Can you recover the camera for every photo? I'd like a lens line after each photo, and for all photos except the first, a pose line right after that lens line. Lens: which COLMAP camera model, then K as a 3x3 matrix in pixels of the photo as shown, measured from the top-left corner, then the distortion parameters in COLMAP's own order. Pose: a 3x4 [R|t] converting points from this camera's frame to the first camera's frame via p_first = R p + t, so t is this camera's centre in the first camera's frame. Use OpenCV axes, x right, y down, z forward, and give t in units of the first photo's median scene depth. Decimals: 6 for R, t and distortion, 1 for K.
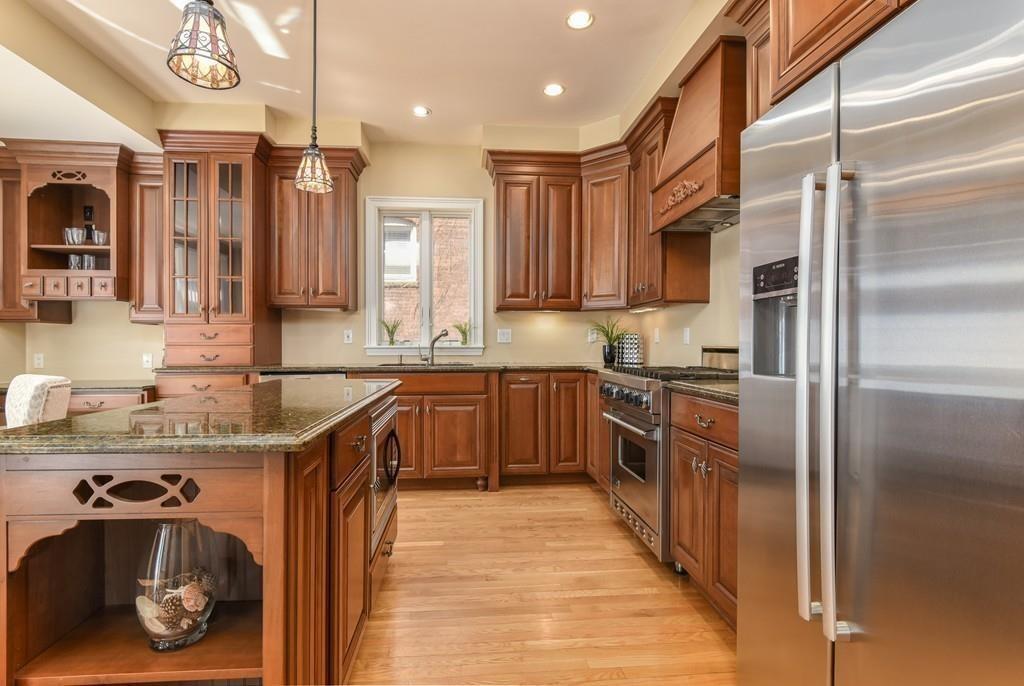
lens RADIAL K [[463.1, 0, 512.0], [0, 463.1, 343.0], [0, 0, 1]] dist [-0.003355, -0.000603]
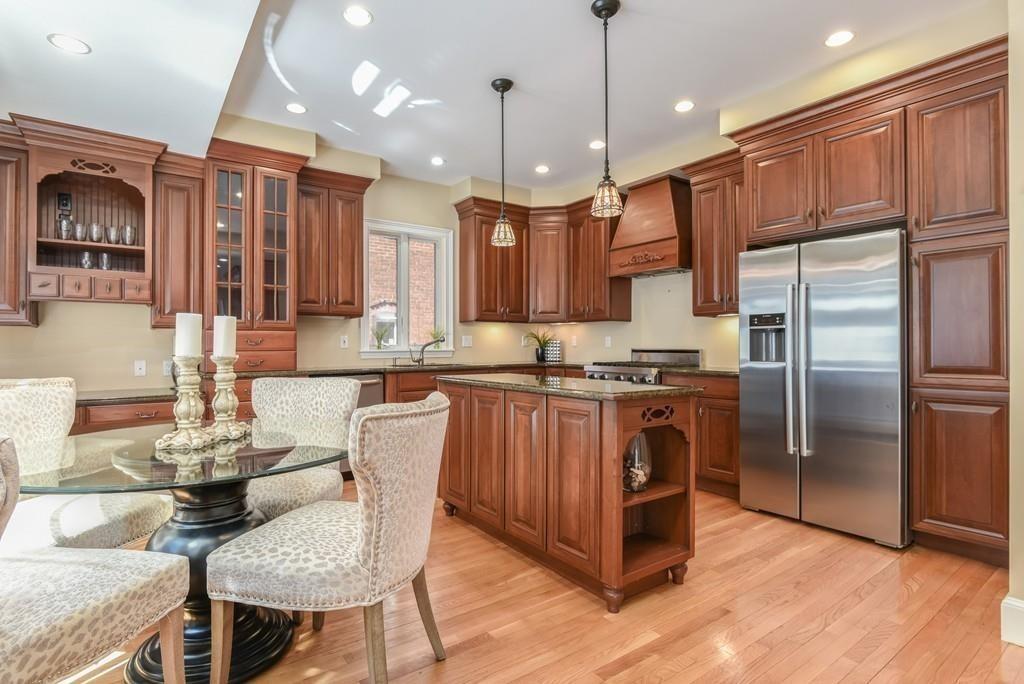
lens RADIAL K [[468.3, 0, 497.7], [0, 468.3, 330.4], [0, 0, 1]] dist [-0.001155, -0.002036]
pose [[0.880076, 0.011959, 0.474682, -0.675951], [0.002595, 0.999547, -0.029995, -0.008246], [-0.474826, 0.027630, 0.879646, -0.181514]]
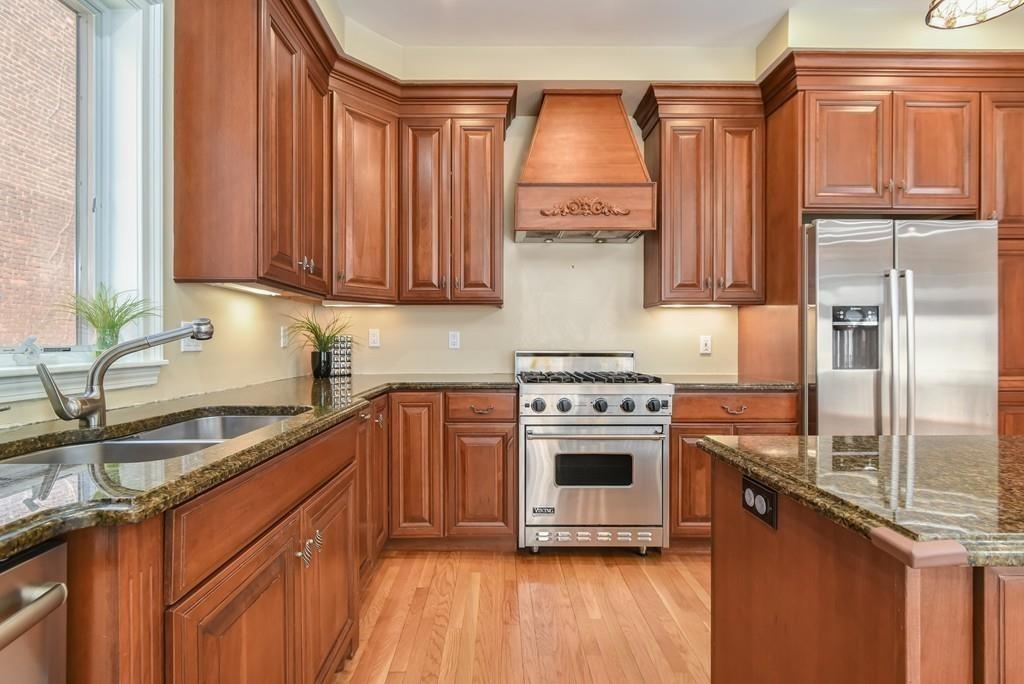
lens RADIAL K [[456.8, 0, 481.5], [0, 456.8, 339.5], [0, 0, 1]] dist [-0.000085, -0.000273]
pose [[0.132281, 0.001762, 0.991211, -0.522998], [-0.001889, 0.999997, -0.001525, -0.014334], [-0.991210, -0.001670, 0.132284, 0.826381]]
